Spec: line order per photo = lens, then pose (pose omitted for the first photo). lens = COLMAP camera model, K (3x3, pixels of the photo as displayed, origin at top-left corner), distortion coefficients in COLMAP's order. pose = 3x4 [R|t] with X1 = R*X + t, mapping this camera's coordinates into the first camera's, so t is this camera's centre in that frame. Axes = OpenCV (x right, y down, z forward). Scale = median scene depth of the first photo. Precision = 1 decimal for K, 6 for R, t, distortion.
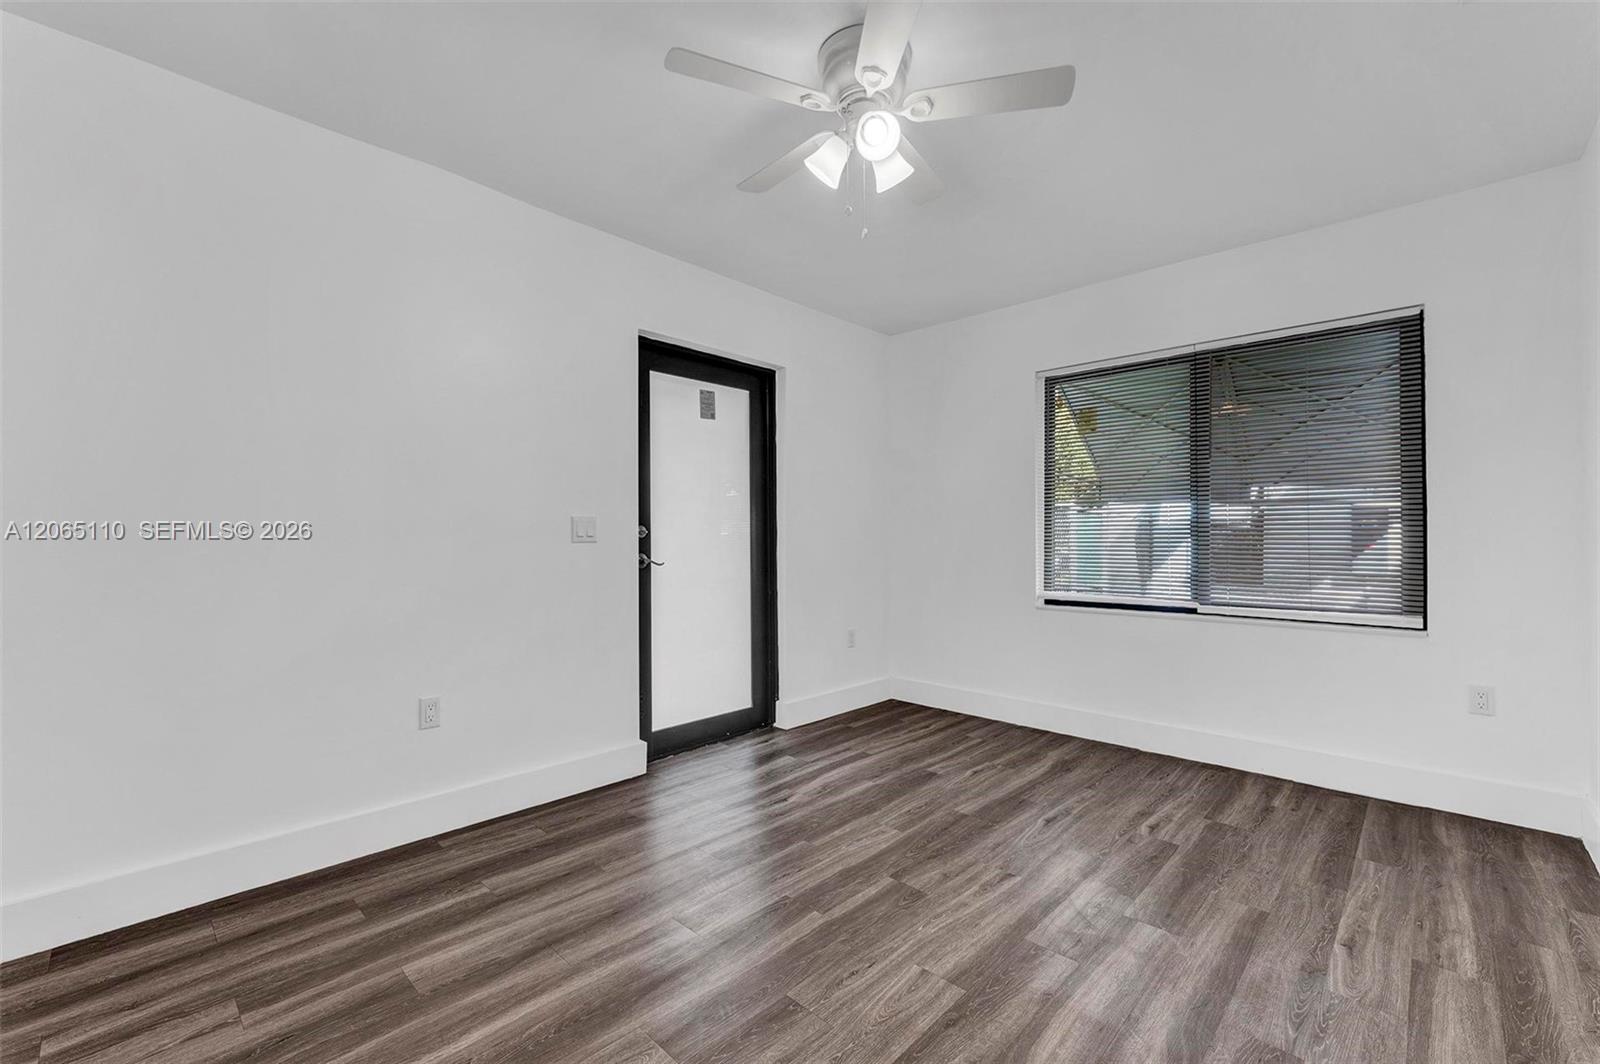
lens RADIAL K [[674.9, 0, 798.5], [0, 674.9, 531.6], [0, 0, 1]] dist [0.000687, -0.000166]
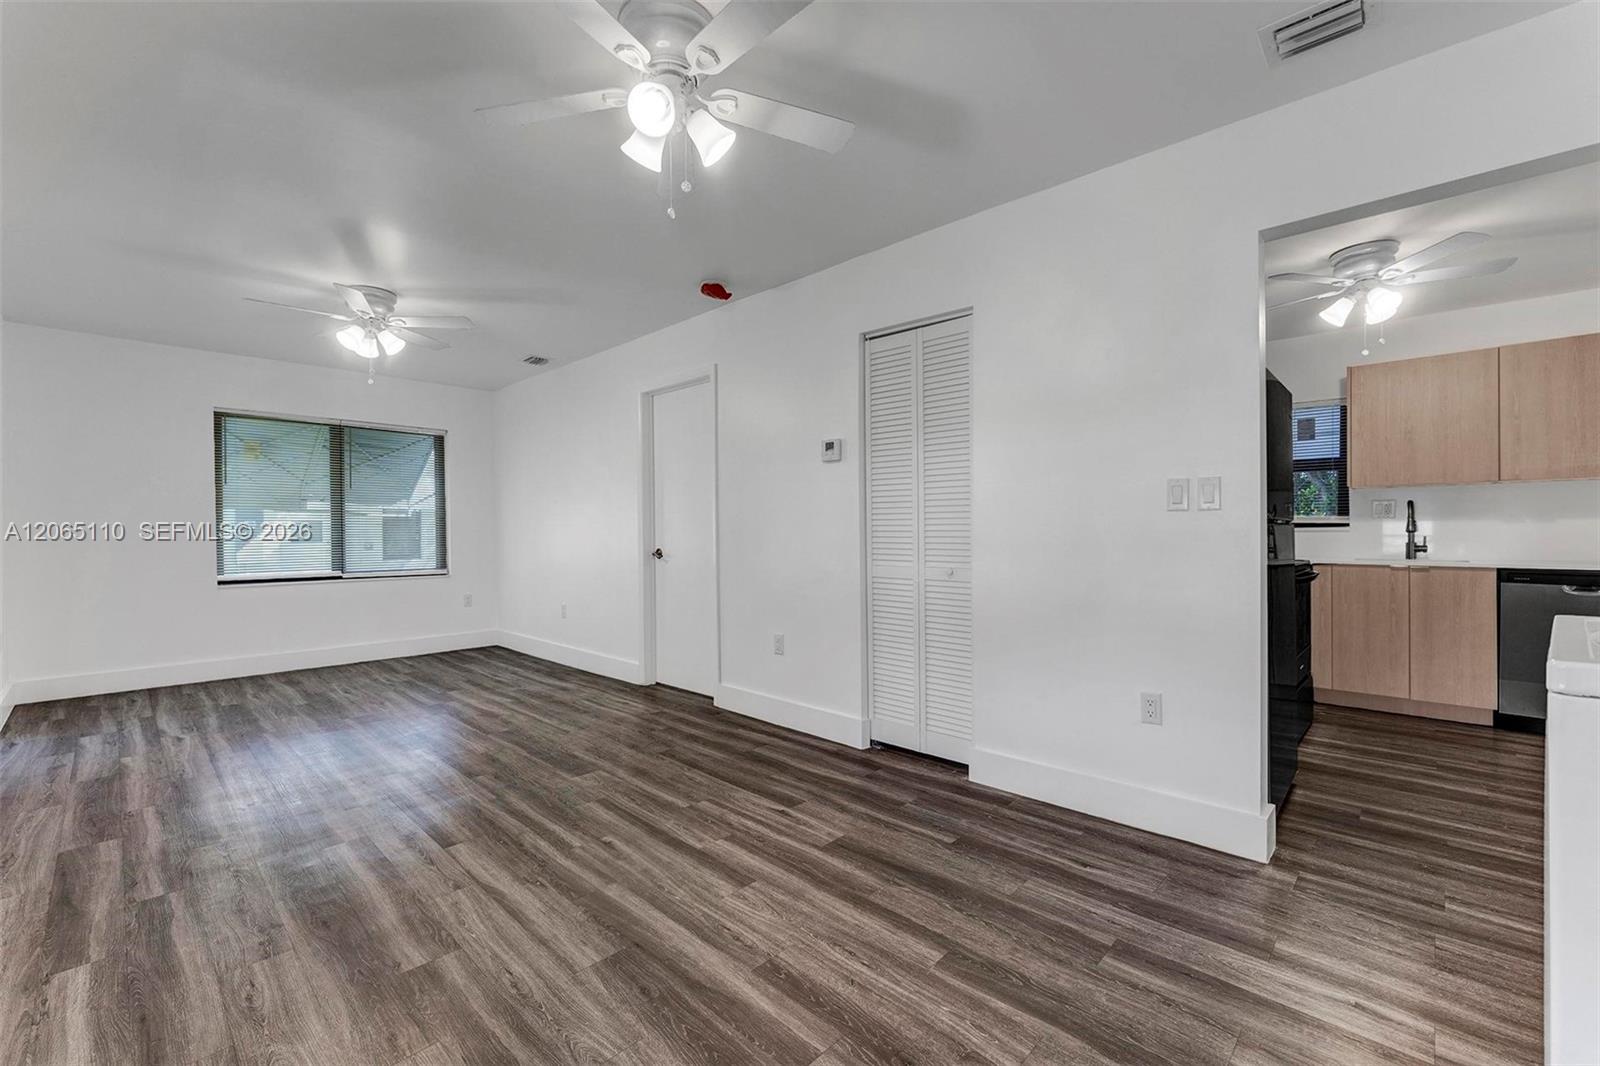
lens RADIAL K [[659.9, 0, 806.3], [0, 659.9, 536.6], [0, 0, 1]] dist [0.001041, 0.000223]
pose [[-0.009606, -0.007918, 0.999923, -1.066564], [-0.007874, 0.999938, 0.007842, -0.006586], [-0.999923, -0.007798, -0.009668, -0.147344]]
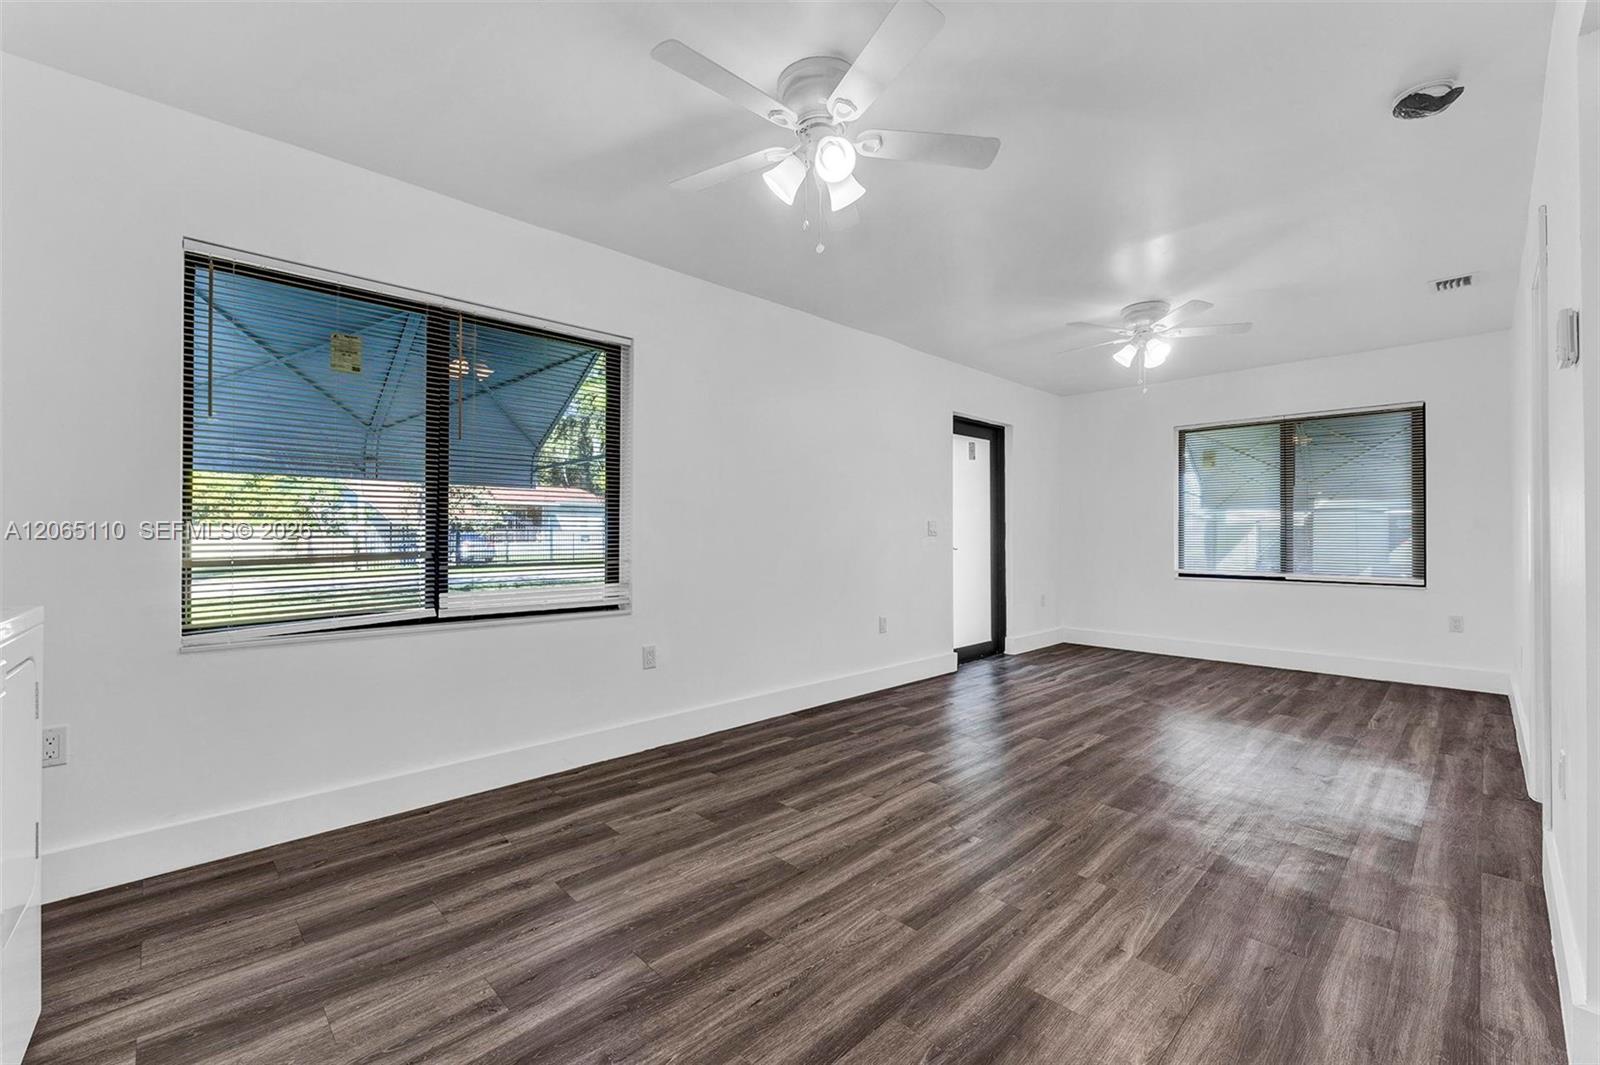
lens RADIAL K [[674.9, 0, 794.1], [0, 674.9, 529.8], [0, 0, 1]] dist [0.000687, -0.000166]
pose [[0.999288, 0.001640, -0.037706, -0.524932], [-0.001439, 0.999985, 0.005334, -0.007262], [0.037715, -0.005276, 0.999275, -0.663668]]
